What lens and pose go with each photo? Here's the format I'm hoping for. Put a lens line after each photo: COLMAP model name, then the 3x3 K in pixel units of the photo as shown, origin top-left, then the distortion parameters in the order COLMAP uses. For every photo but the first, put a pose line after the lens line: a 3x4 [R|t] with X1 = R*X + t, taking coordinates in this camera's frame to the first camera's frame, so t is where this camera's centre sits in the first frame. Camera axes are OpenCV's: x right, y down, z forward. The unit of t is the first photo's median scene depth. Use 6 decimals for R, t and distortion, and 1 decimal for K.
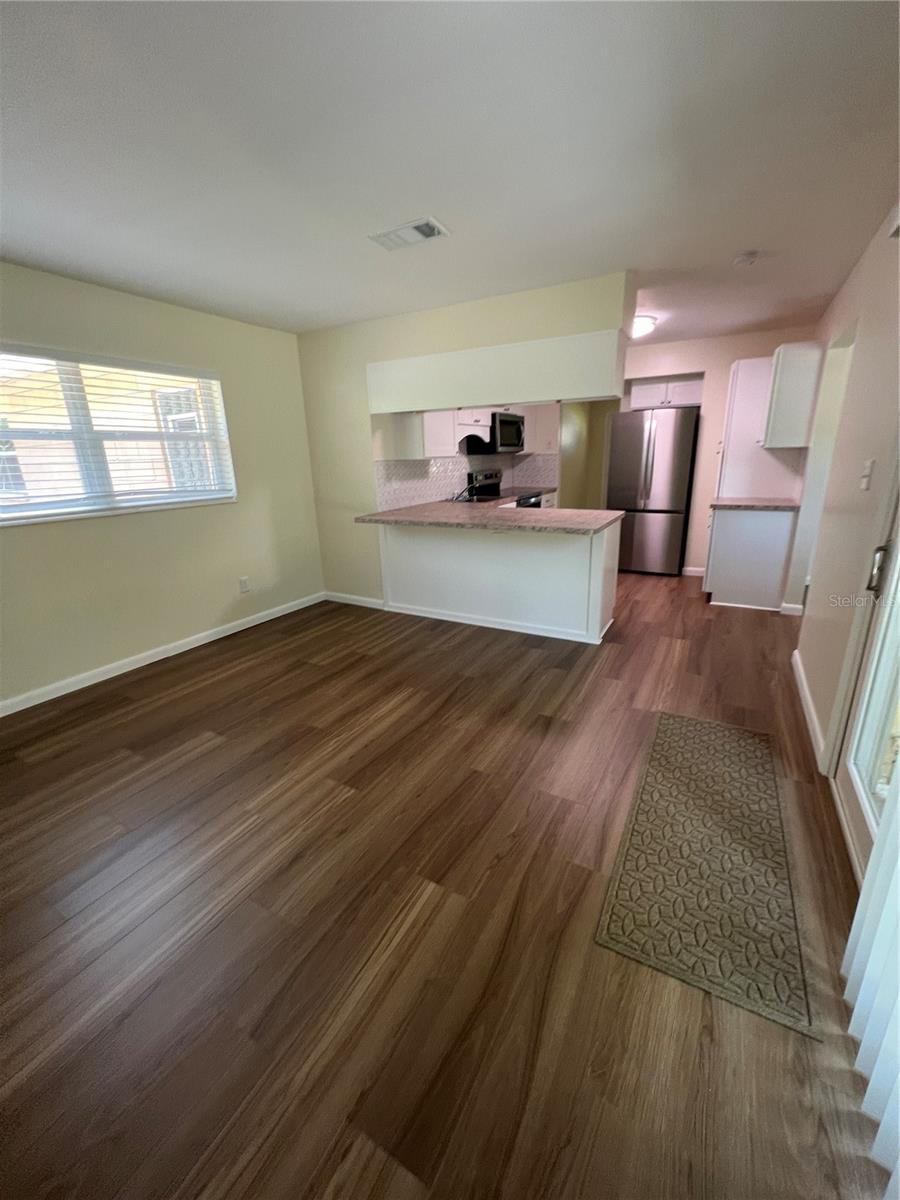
lens RADIAL K [[481.9, 0, 455.3], [0, 481.9, 597.3], [0, 0, 1]] dist [-0.001493, 0.000623]
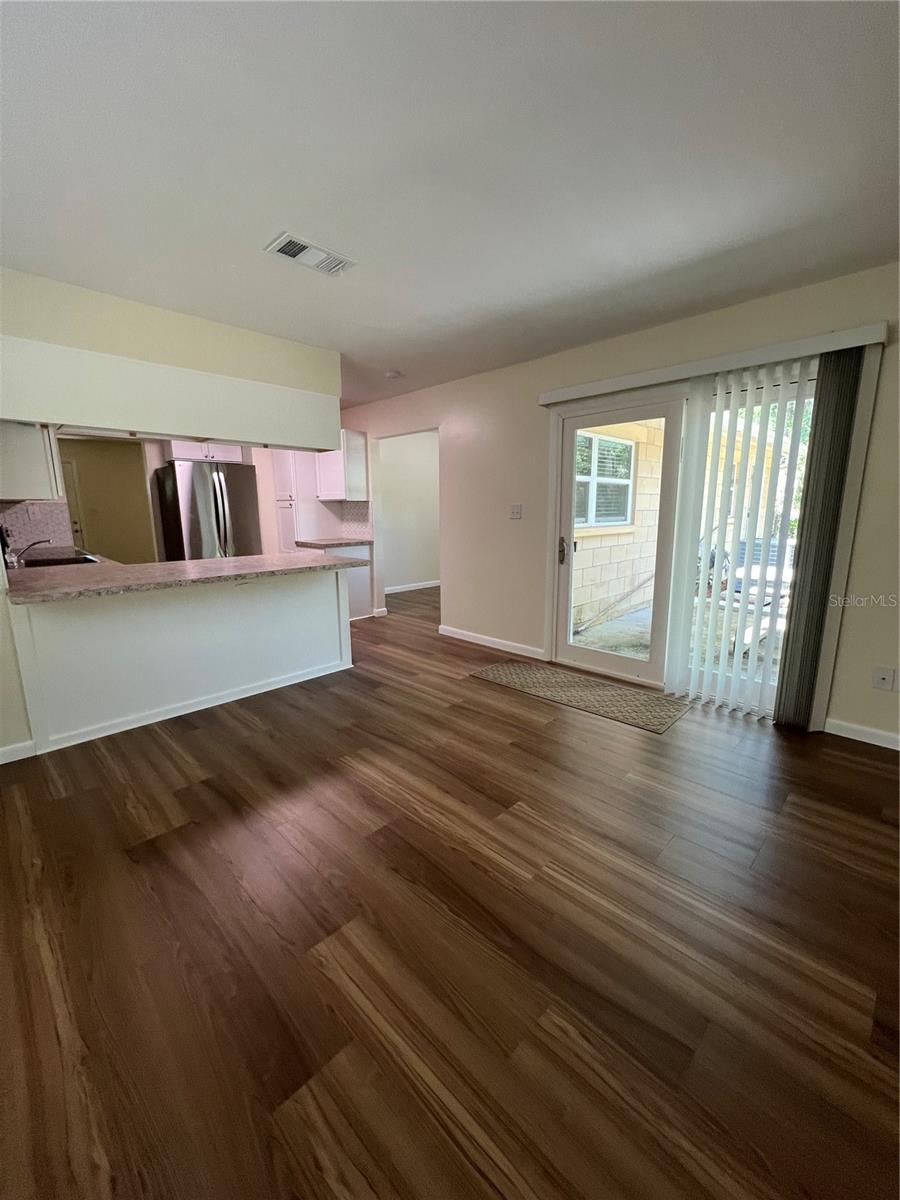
lens RADIAL K [[481.9, 0, 455.3], [0, 481.9, 597.3], [0, 0, 1]] dist [-0.001493, 0.000623]
pose [[0.254725, -0.150344, 0.955255, -0.690529], [0.272986, 0.958841, 0.078115, -0.079310], [-0.927682, 0.240874, 0.285283, 0.435163]]
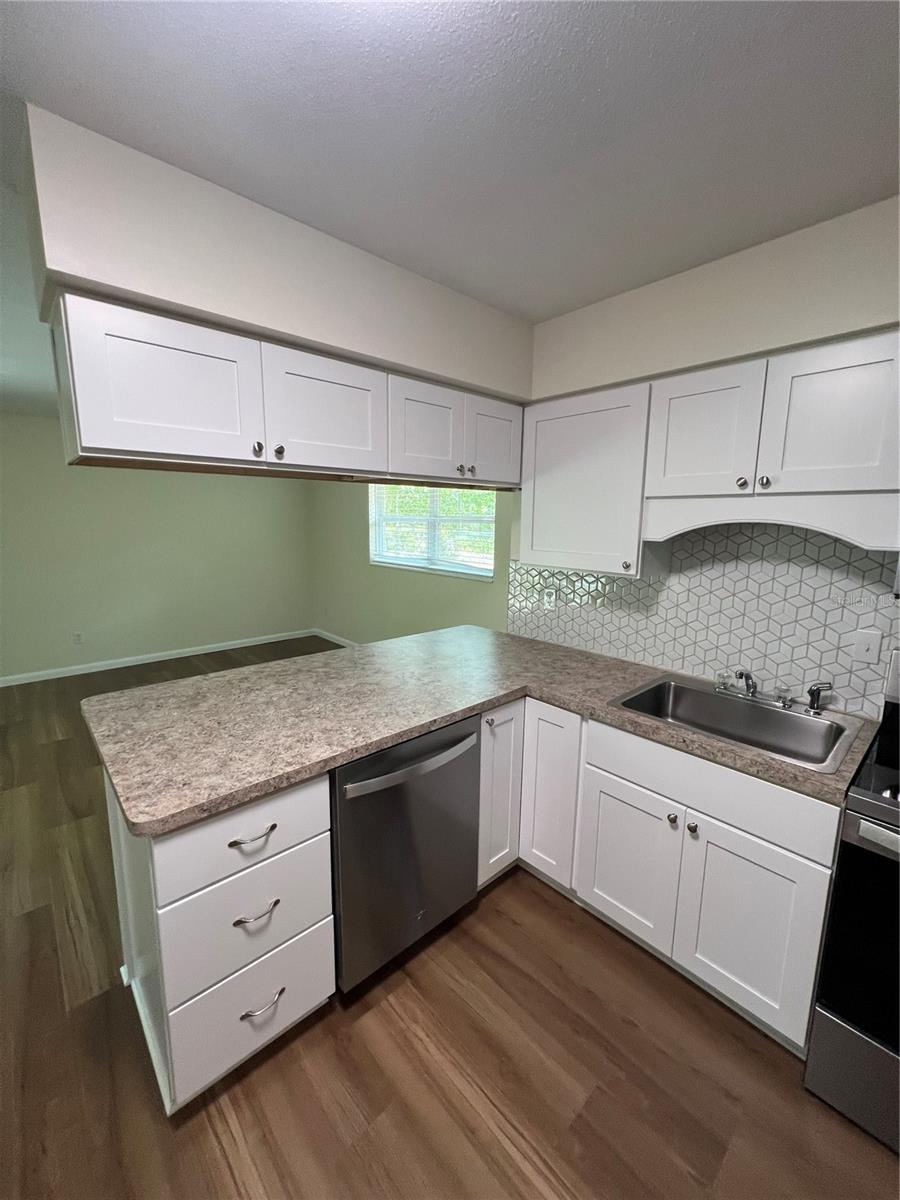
lens RADIAL K [[481.9, 0, 455.3], [0, 481.9, 597.3], [0, 0, 1]] dist [-0.001493, 0.000623]
pose [[-0.308529, 0.178226, -0.934369, 0.582587], [-0.275291, 0.923523, 0.267059, -0.463271], [0.910508, 0.339619, -0.235869, 1.304712]]
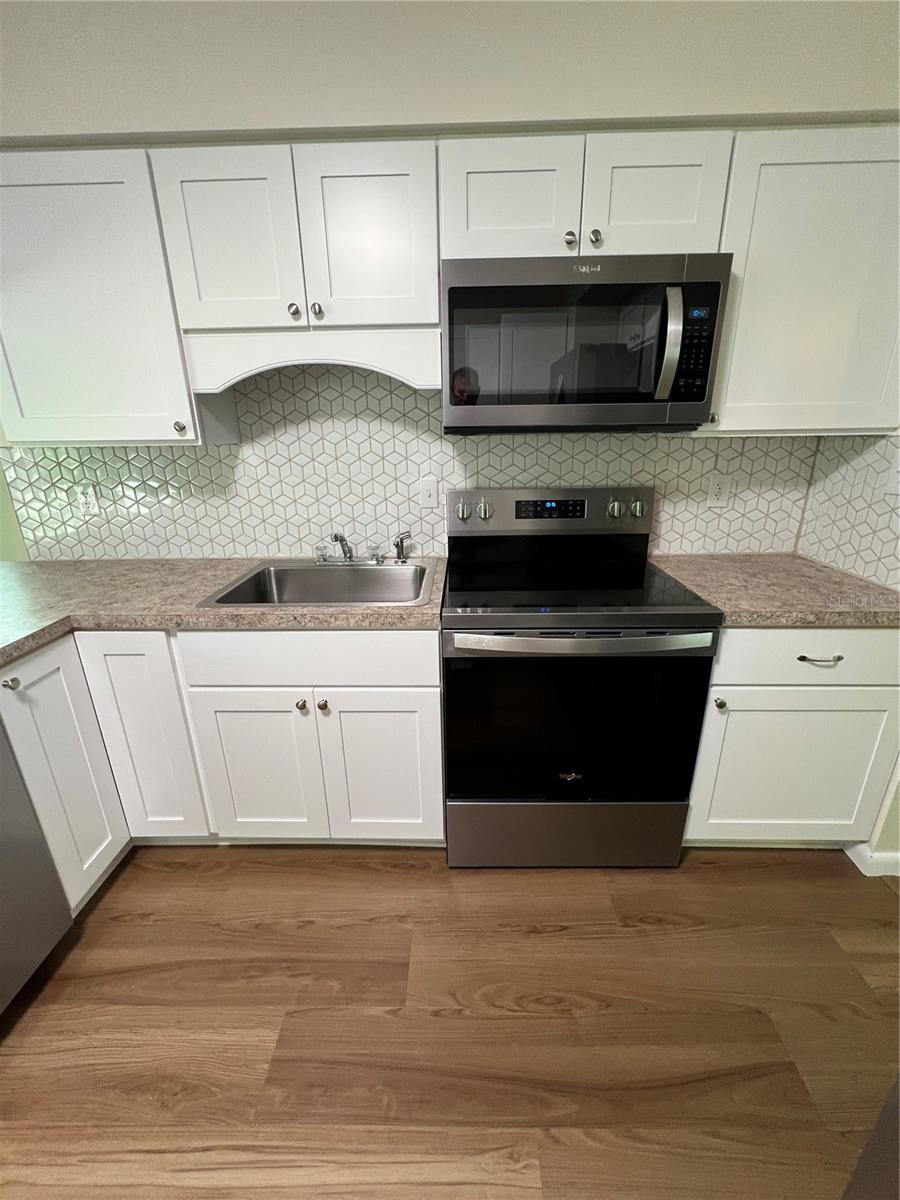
lens RADIAL K [[481.6, 0, 454.3], [0, 481.6, 597.6], [0, 0, 1]] dist [-0.002321, 0.000214]
pose [[0.474278, 0.304406, -0.826073, 0.506216], [-0.253221, 0.945837, 0.203155, -0.409666], [0.843172, 0.112827, 0.525672, 1.338185]]
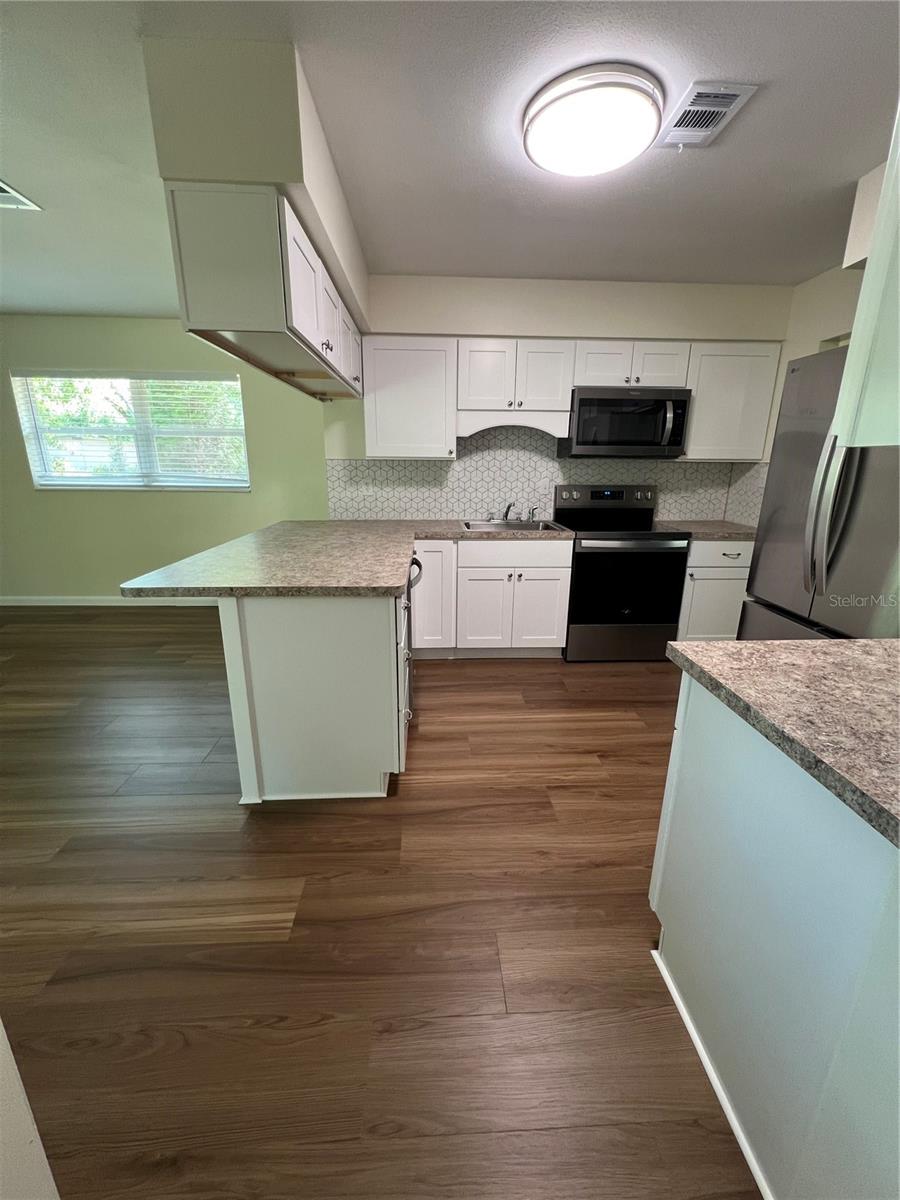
lens RADIAL K [[481.9, 0, 455.3], [0, 481.9, 597.3], [0, 0, 1]] dist [-0.001493, 0.000623]
pose [[0.531170, 0.262387, -0.805612, 0.818191], [-0.265734, 0.954454, 0.135656, -0.267707], [0.804514, 0.142022, 0.576703, 0.861225]]
